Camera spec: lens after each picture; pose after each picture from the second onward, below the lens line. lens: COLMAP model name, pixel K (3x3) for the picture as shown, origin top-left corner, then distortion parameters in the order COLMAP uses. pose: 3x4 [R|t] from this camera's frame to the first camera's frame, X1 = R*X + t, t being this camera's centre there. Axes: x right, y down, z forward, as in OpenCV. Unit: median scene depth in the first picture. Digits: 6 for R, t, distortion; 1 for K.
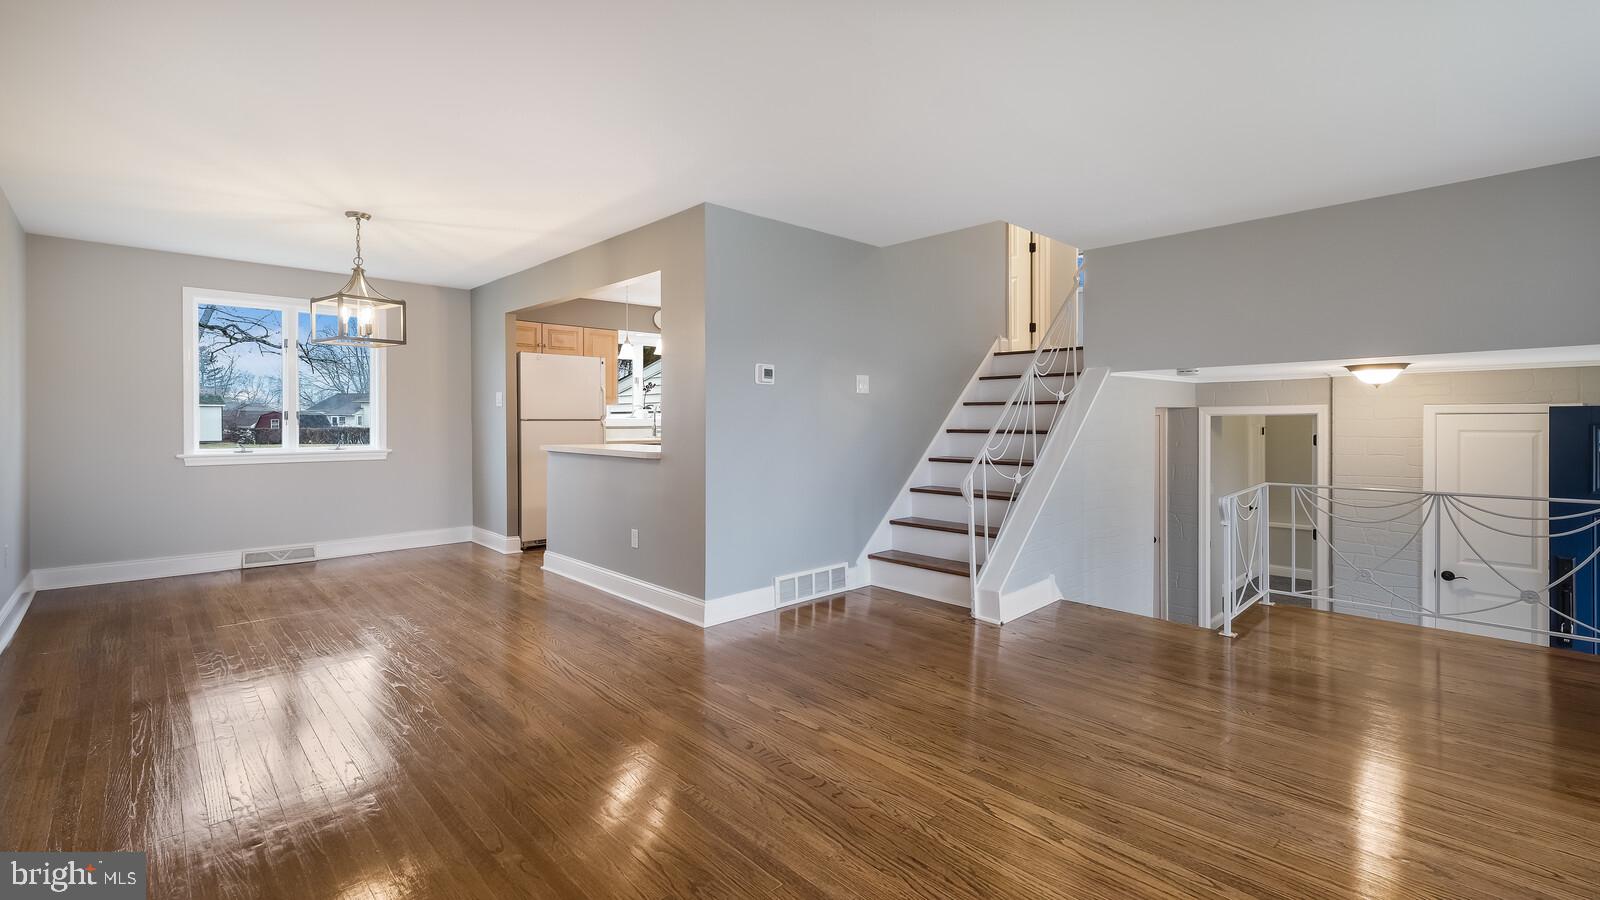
lens RADIAL K [[692.3, 0, 797.7], [0, 692.3, 429.2], [0, 0, 1]] dist [0.002383, 0.000000]
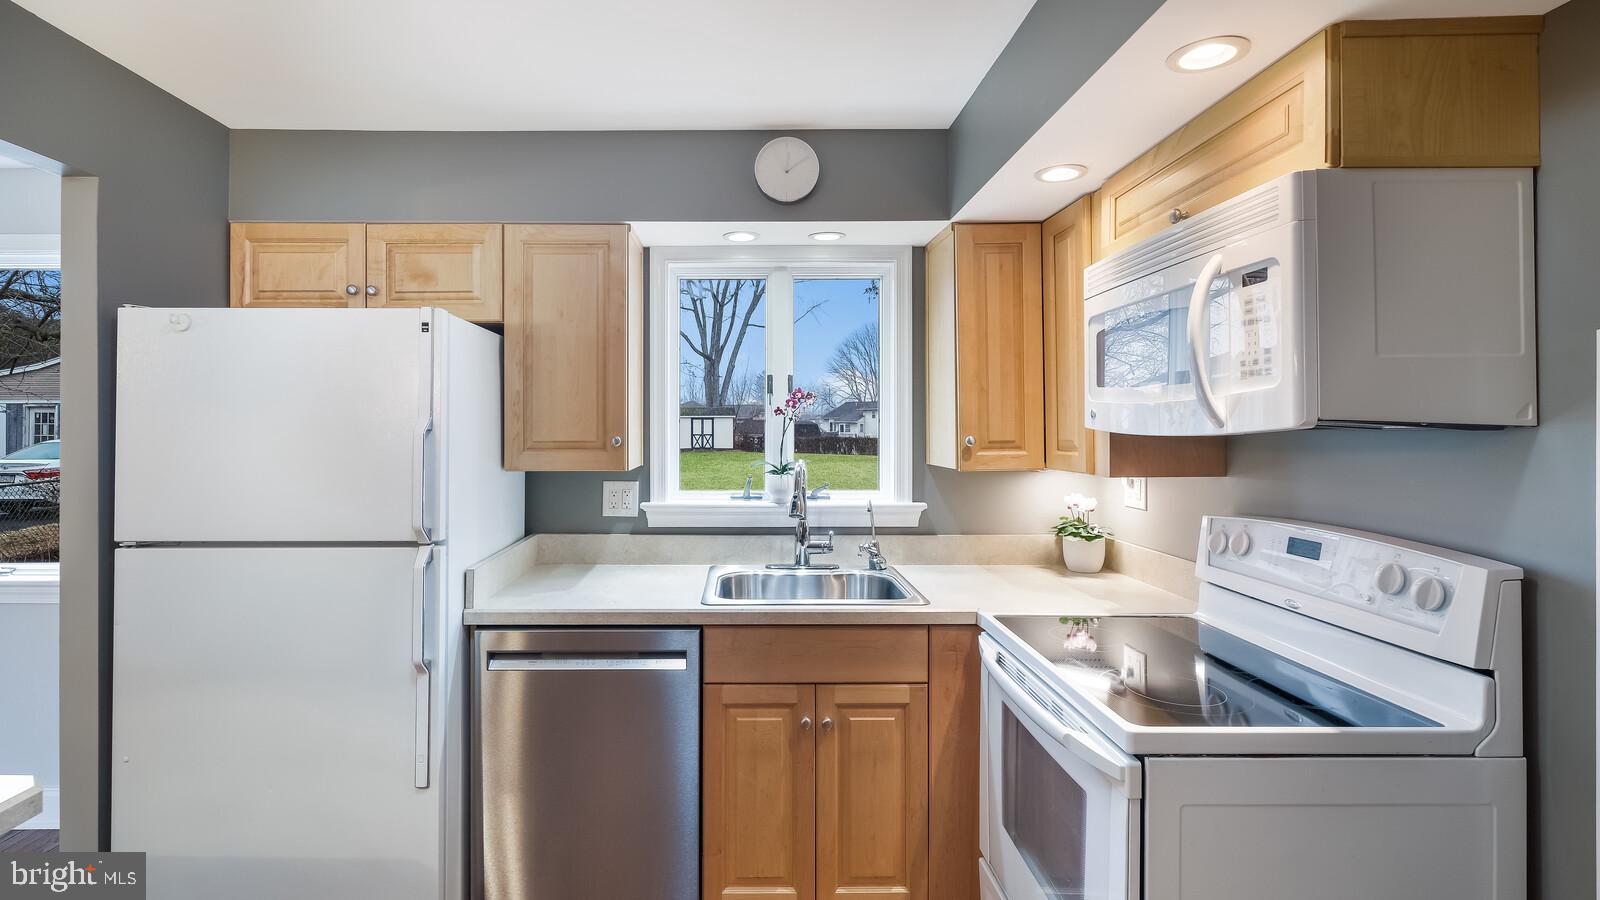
lens RADIAL K [[715.8, 0, 781.9], [0, 715.8, 416.8], [0, 0, 1]] dist [0.001136, 0.000045]
pose [[0.740507, -0.006316, -0.672019, 0.000967], [-0.008388, 0.999791, -0.018639, -0.057546], [0.671996, 0.019439, 0.740300, 0.885501]]
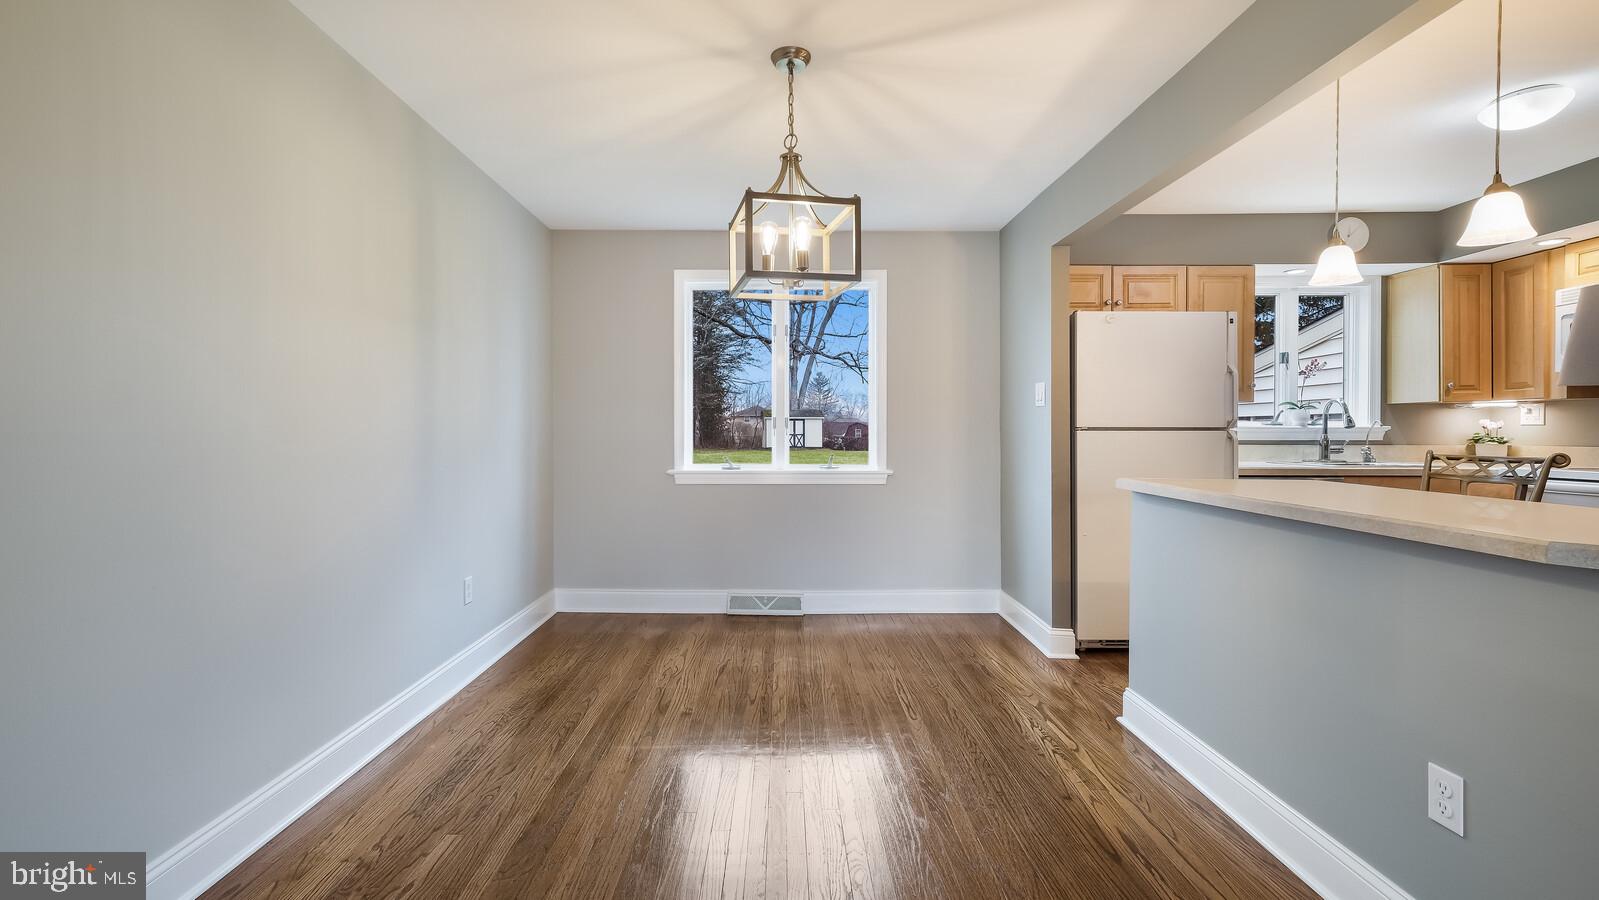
lens RADIAL K [[691.9, 0, 797.2], [0, 691.9, 429.2], [0, 0, 1]] dist [0.002383, 0.000000]
pose [[0.730800, 0.000120, -0.682591, -0.163020], [-0.010191, 0.999890, -0.010735, -0.004042], [0.682515, 0.014801, 0.730721, 0.387780]]
